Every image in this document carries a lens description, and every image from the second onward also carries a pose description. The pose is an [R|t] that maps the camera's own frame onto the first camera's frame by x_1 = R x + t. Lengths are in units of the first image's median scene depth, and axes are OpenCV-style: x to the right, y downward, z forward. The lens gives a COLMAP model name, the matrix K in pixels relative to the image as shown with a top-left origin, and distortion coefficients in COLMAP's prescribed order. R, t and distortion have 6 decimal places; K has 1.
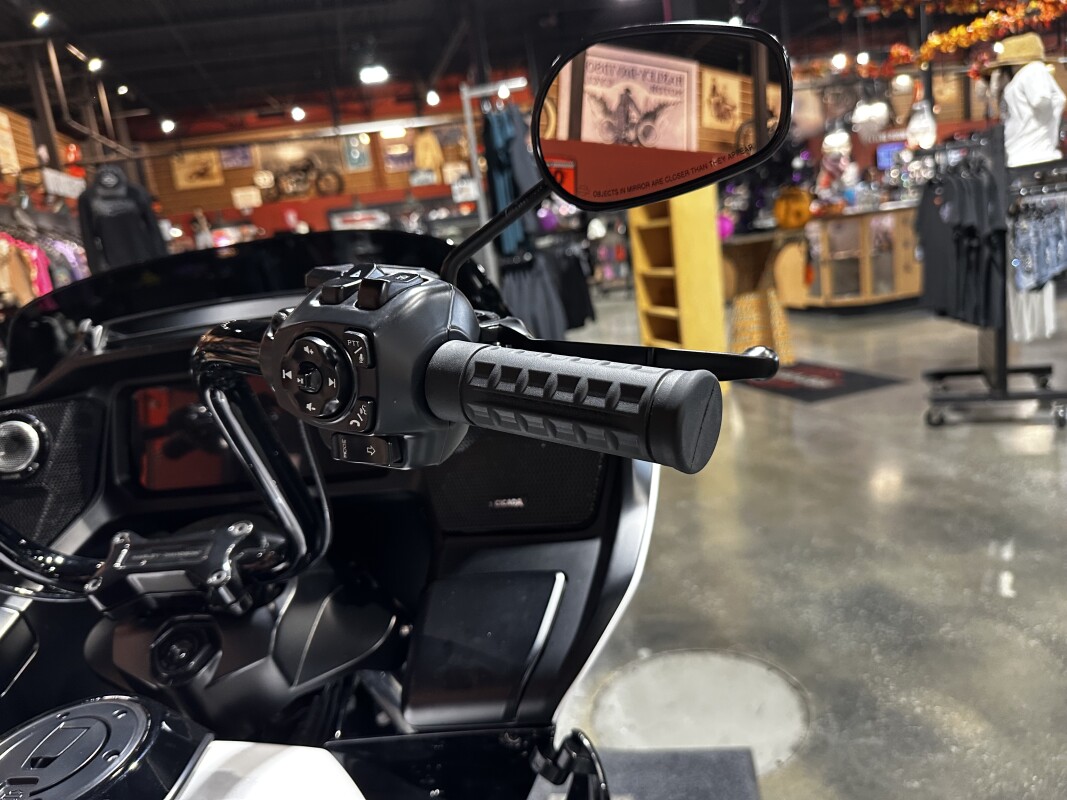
lens RADIAL K [[755.4, 0, 539.2], [0, 755.4, 390.6], [0, 0, 1]] dist [0.018362, -0.052587]
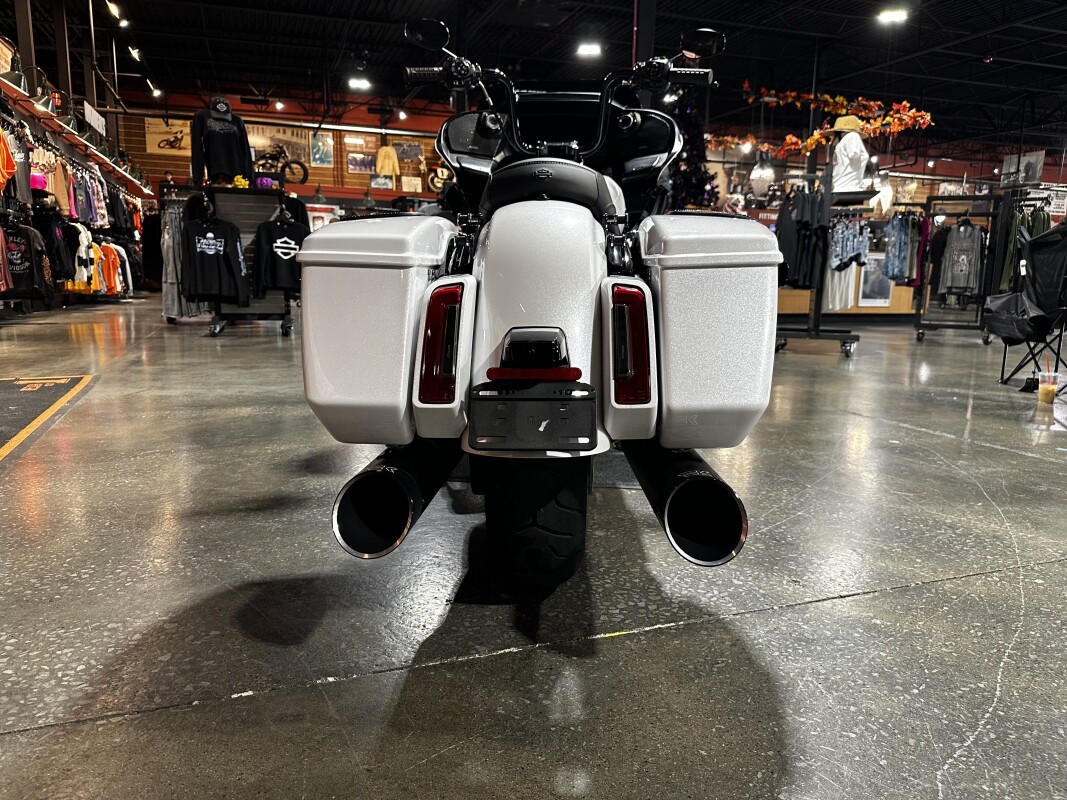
lens RADIAL K [[755.4, 0, 540.0], [0, 755.4, 407.6], [0, 0, 1]] dist [0.018362, -0.052587]
pose [[0.980762, 0.132805, 0.143072, -0.184384], [-0.126161, 0.990507, -0.054591, 0.341713], [-0.148964, 0.035490, 0.988206, -0.531440]]
